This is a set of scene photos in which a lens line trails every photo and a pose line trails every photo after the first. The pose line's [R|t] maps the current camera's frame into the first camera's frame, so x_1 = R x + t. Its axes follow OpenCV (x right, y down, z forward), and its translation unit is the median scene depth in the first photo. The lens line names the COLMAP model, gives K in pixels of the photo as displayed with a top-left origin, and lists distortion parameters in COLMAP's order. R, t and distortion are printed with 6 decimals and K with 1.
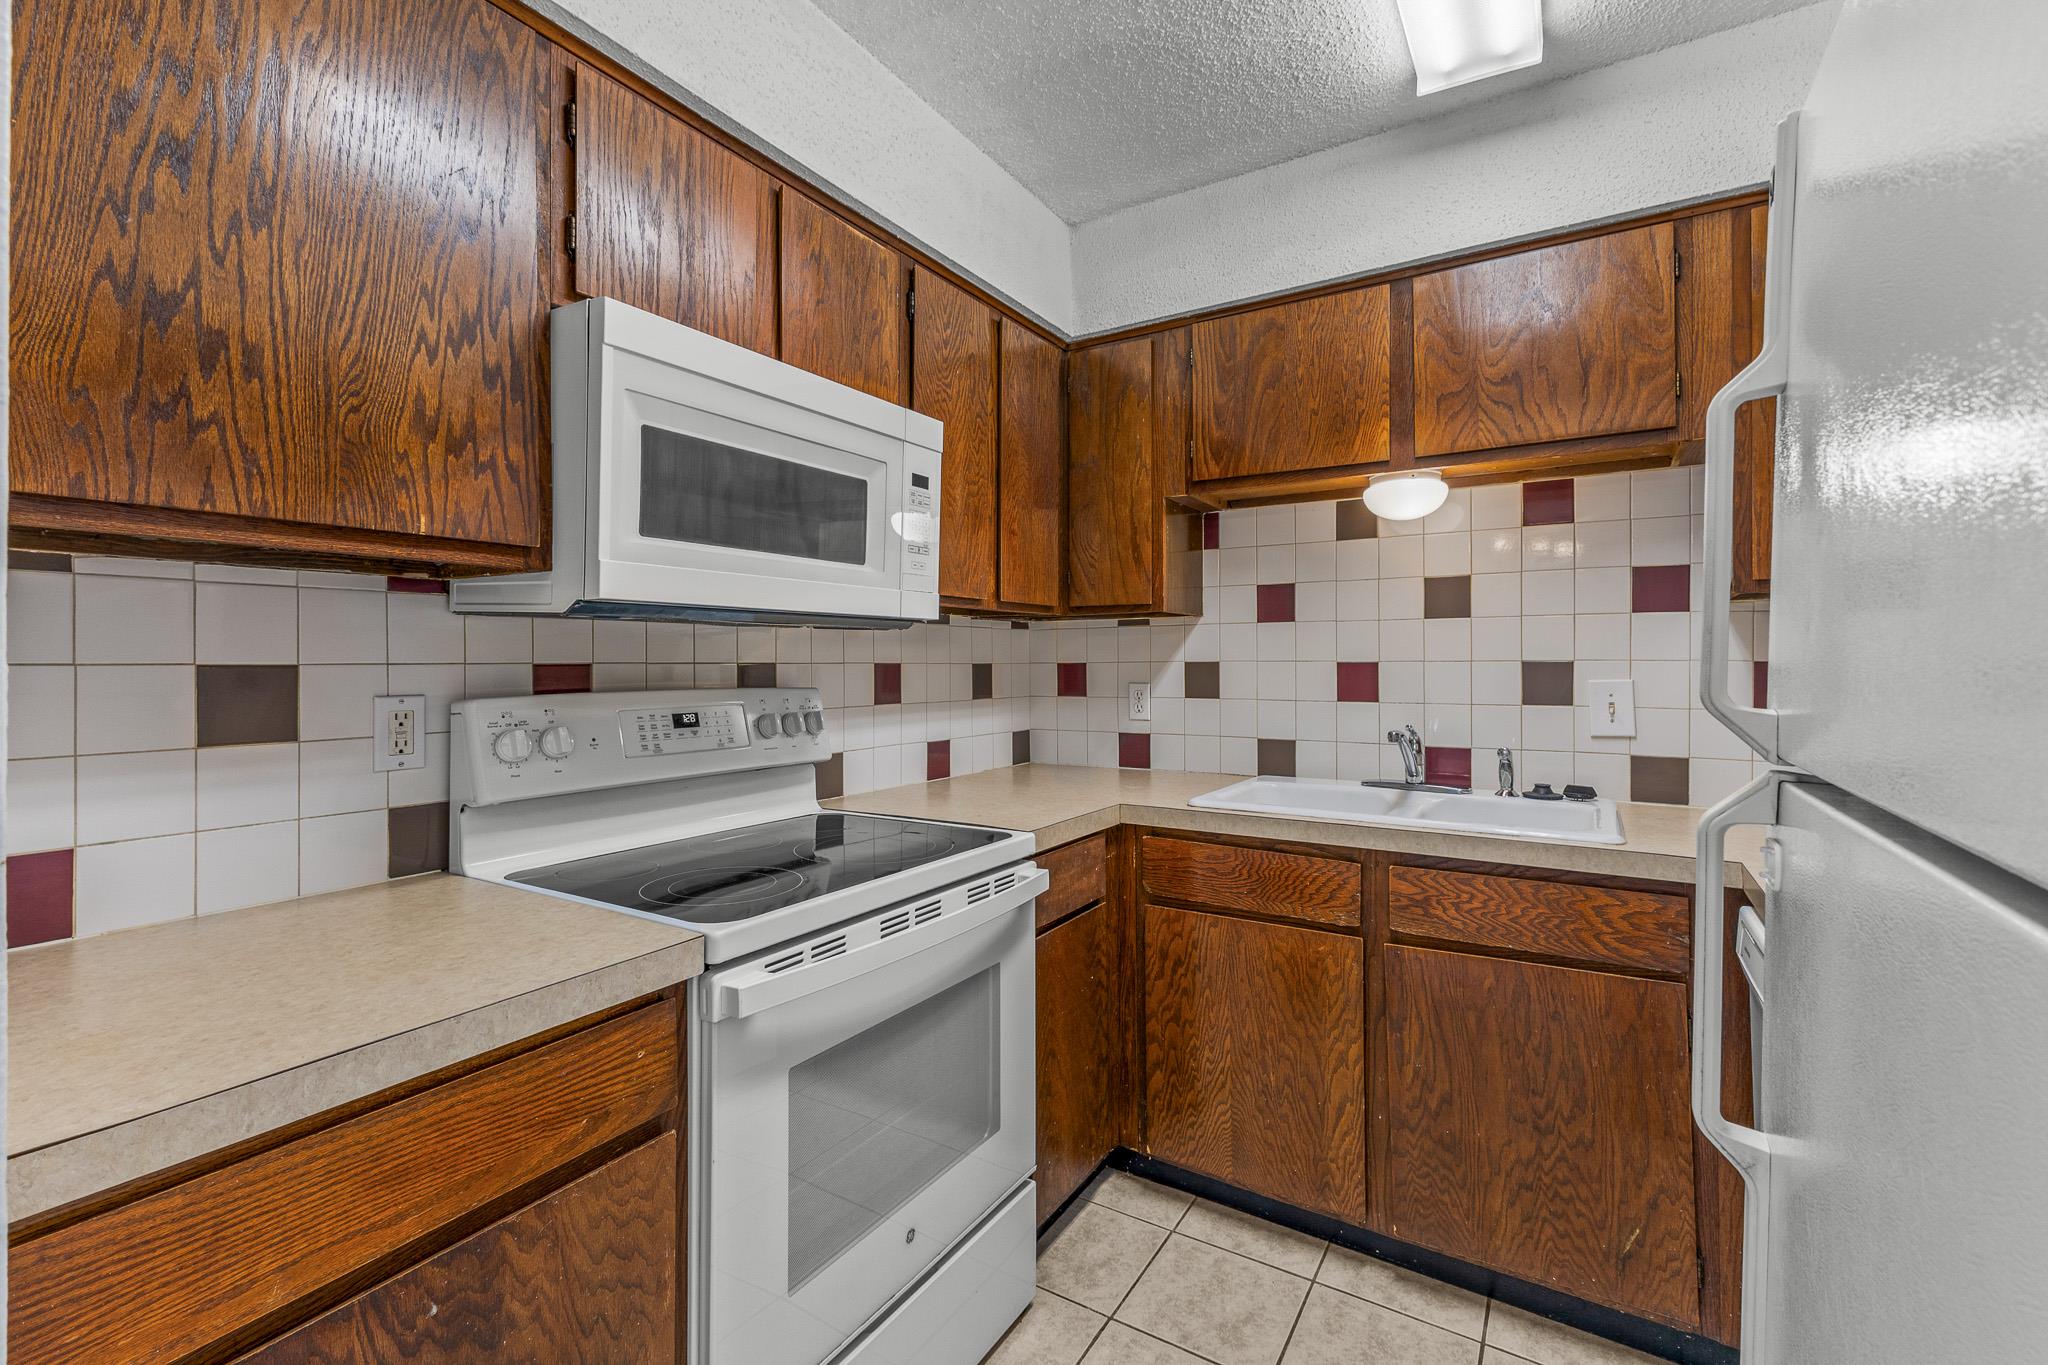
lens RADIAL K [[883.5, 0, 1024.7], [0, 883.5, 658.2], [0, 0, 1]] dist [0.010707, -0.002690]
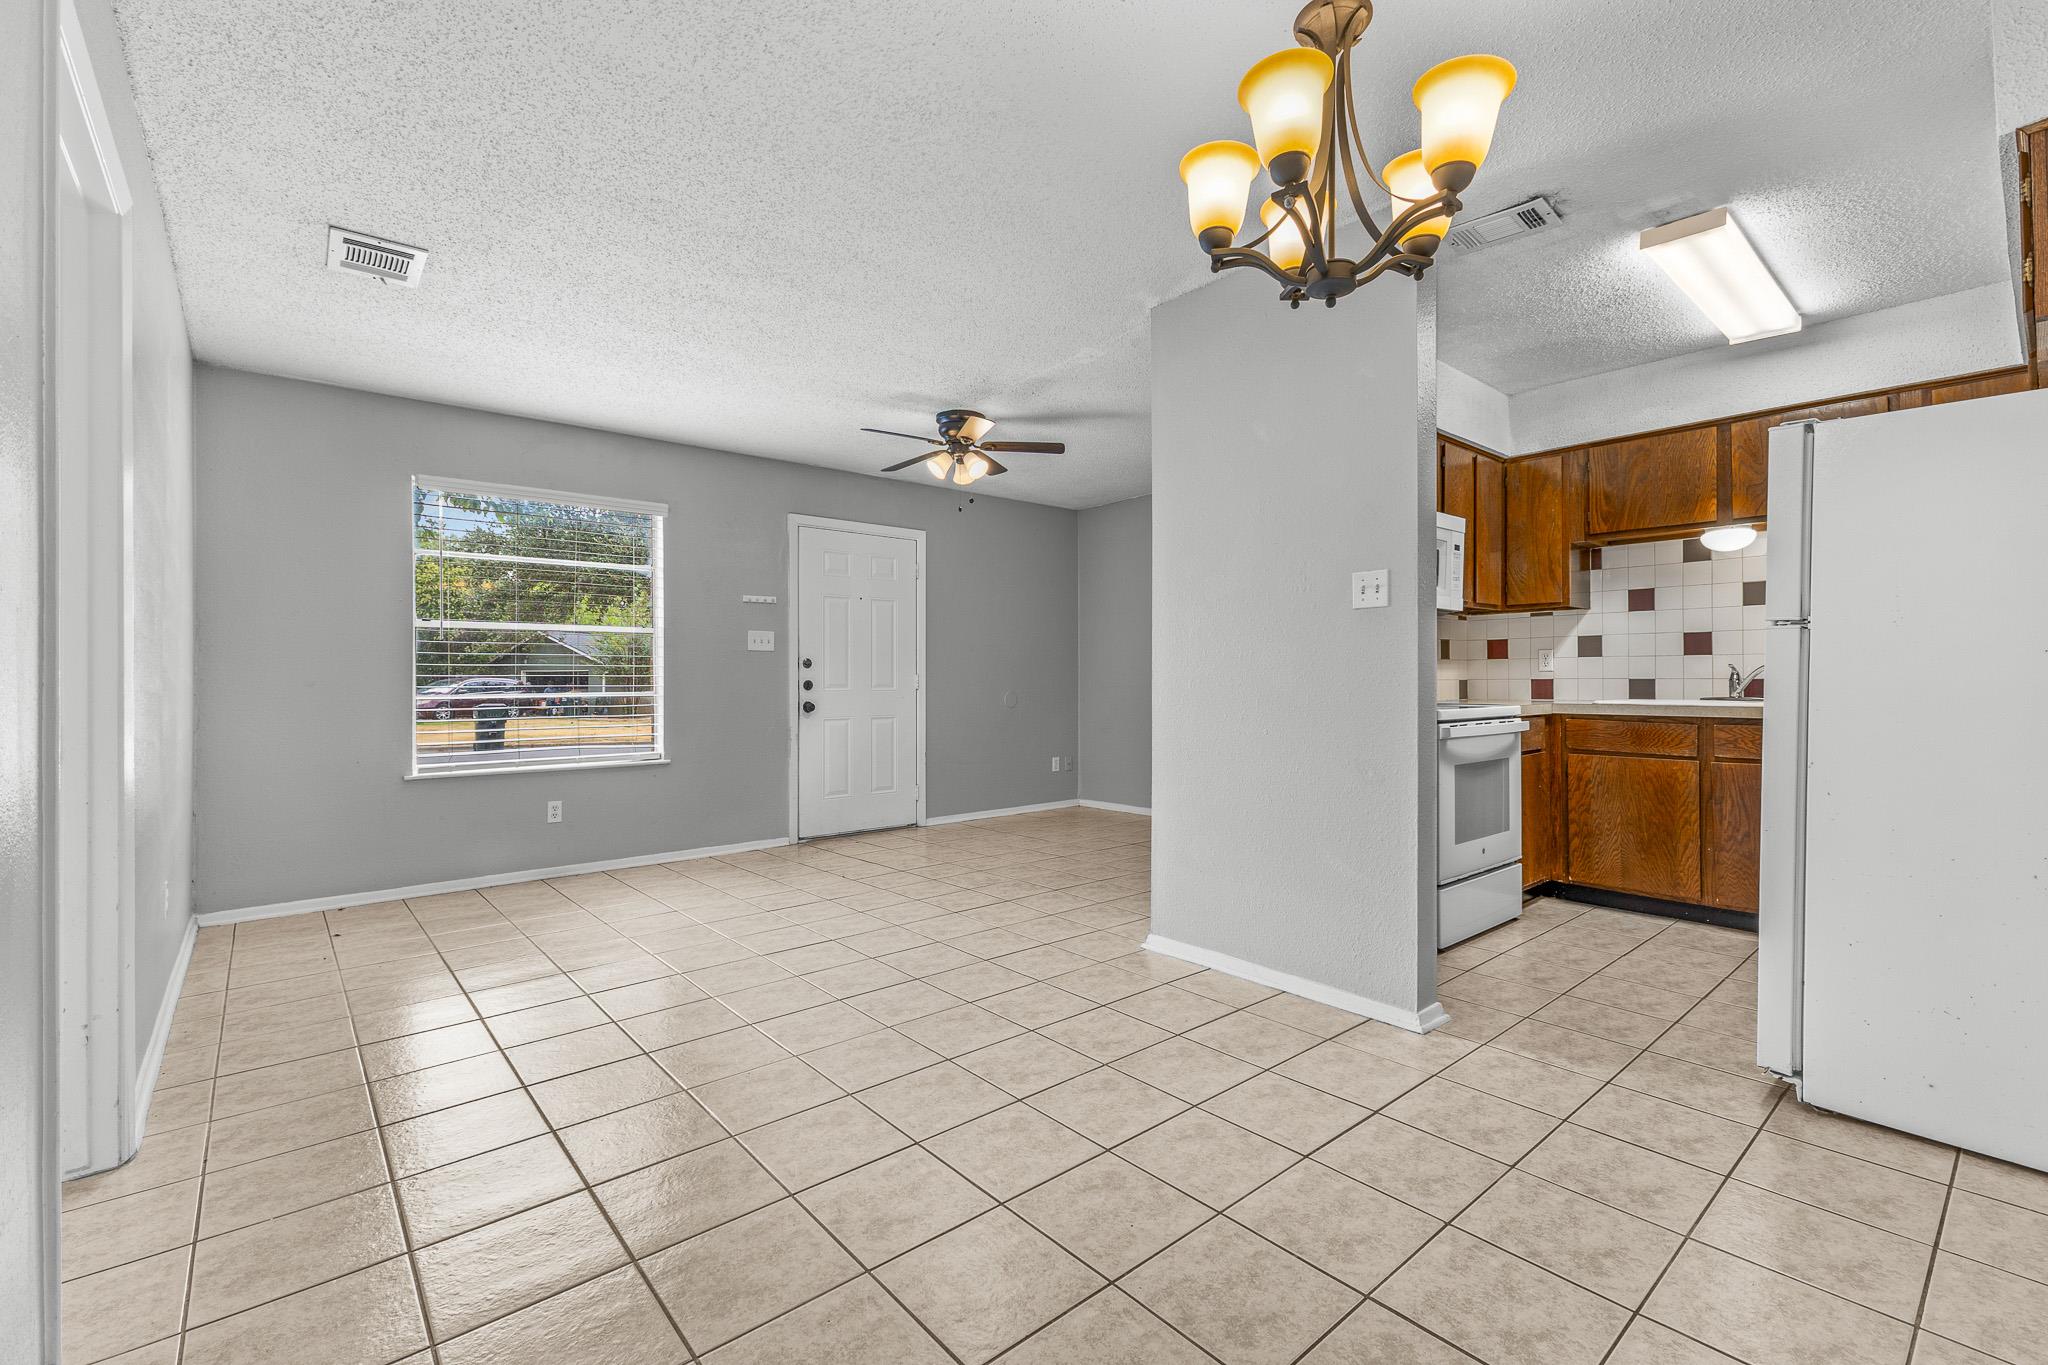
lens RADIAL K [[883.5, 0, 1019.0], [0, 883.5, 675.5], [0, 0, 1]] dist [0.010707, -0.002690]
pose [[0.954558, -0.002695, -0.298013, -0.485159], [0.002759, 0.999996, -0.000206, 0.111167], [0.298012, -0.000626, 0.954562, -1.369858]]
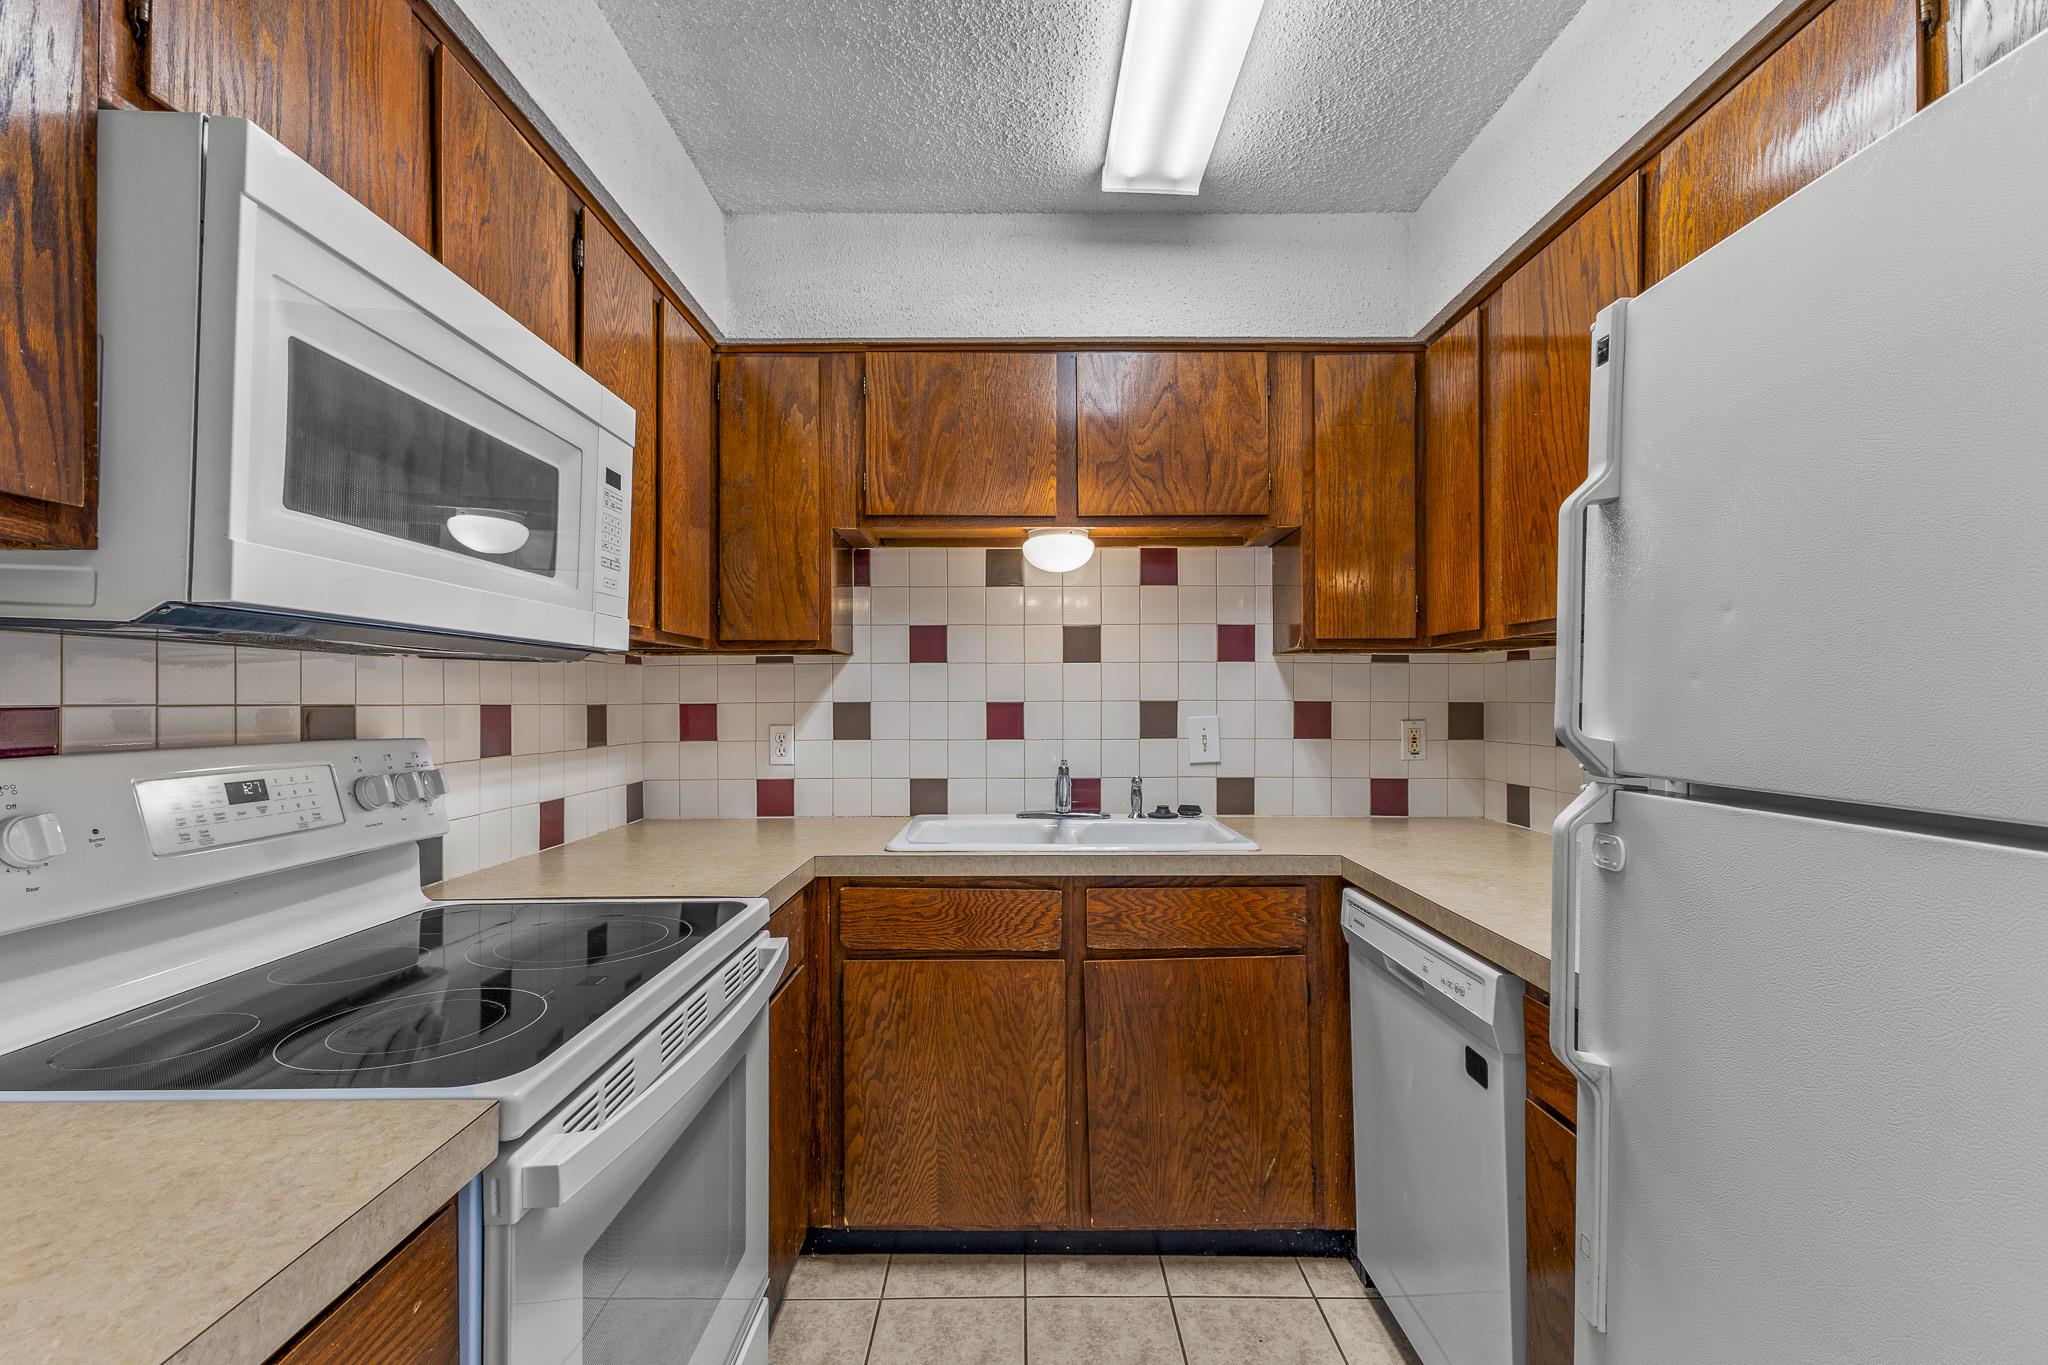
lens RADIAL K [[883.5, 0, 1014.8], [0, 883.5, 696.8], [0, 0, 1]] dist [0.010707, -0.002690]
pose [[0.848434, 0.001284, 0.529300, -0.227504], [-0.000332, 0.999998, -0.001895, 0.000236], [-0.529301, 0.001432, 0.848433, 0.118764]]
